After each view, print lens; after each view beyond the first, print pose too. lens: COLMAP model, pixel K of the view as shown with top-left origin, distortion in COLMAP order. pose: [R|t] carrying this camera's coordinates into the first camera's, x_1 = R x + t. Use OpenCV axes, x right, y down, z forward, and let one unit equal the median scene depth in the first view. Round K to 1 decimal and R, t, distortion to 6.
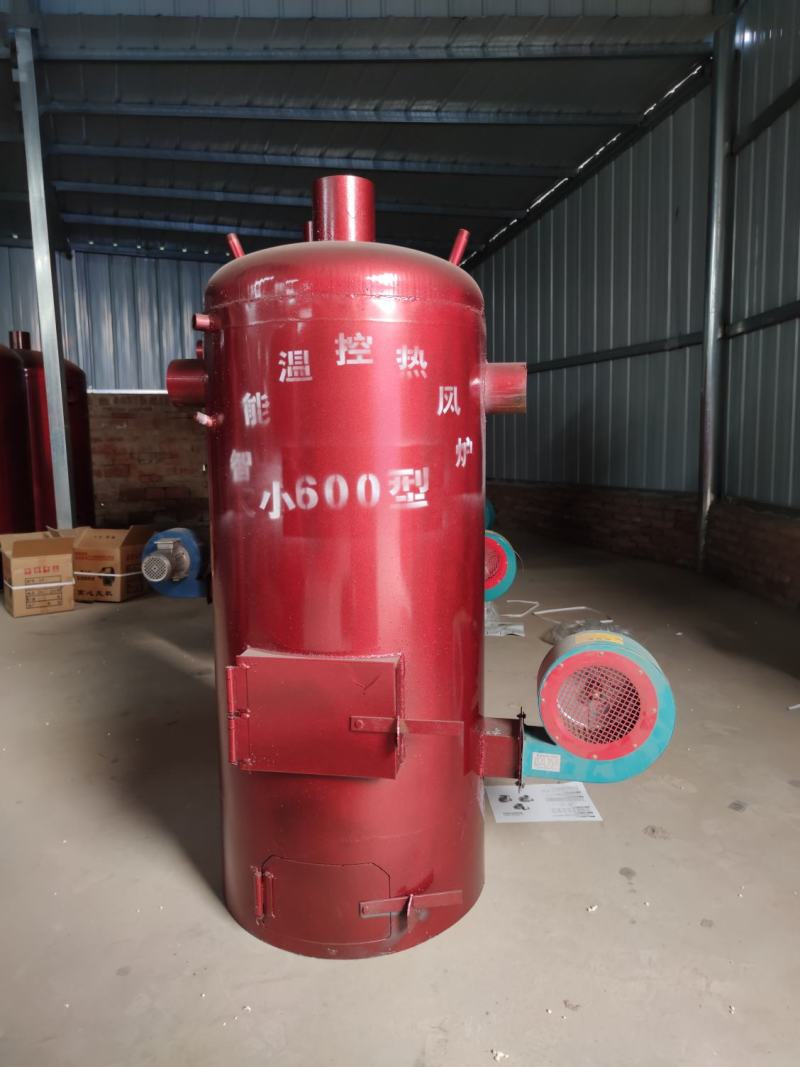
lens RADIAL K [[768.5, 0, 401.4], [0, 768.5, 529.7], [0, 0, 1]] dist [0.063639, -0.064135]
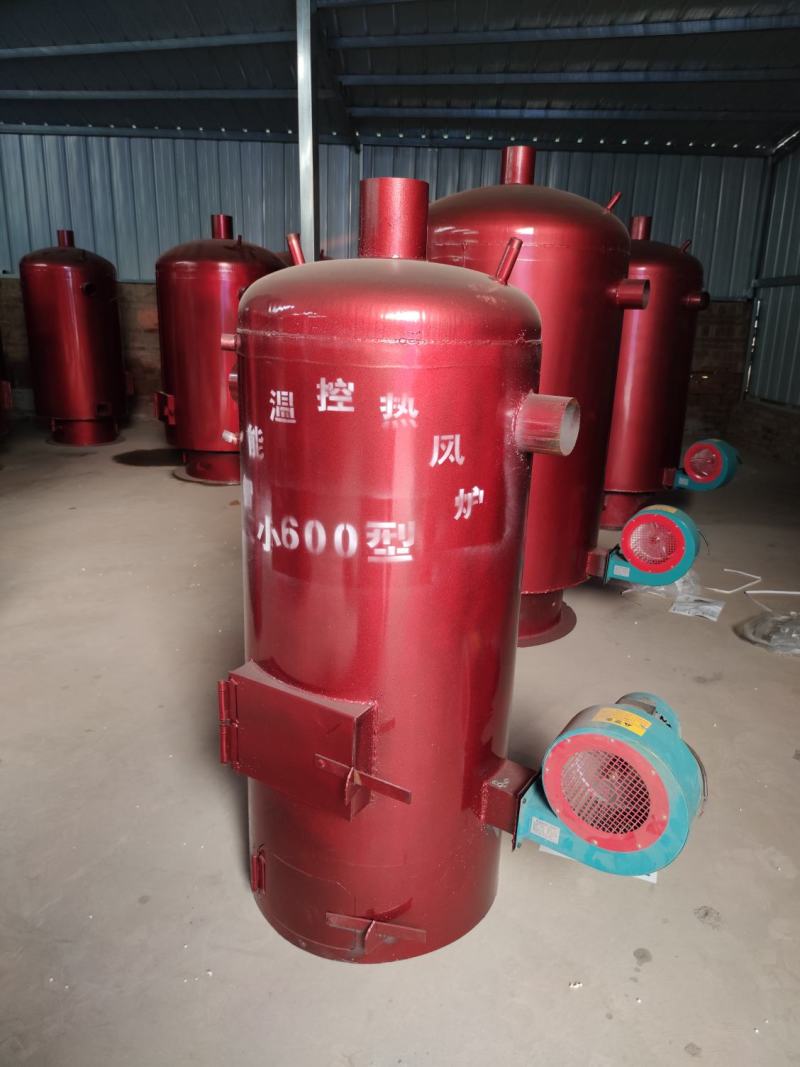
lens RADIAL K [[768.5, 0, 401.4], [0, 768.5, 529.7], [0, 0, 1]] dist [0.063639, -0.064135]
pose [[0.918356, 0.148729, -0.366746, 0.364154], [-0.089210, 0.980643, 0.174300, -0.232707], [0.385570, -0.127352, 0.913847, 0.143311]]
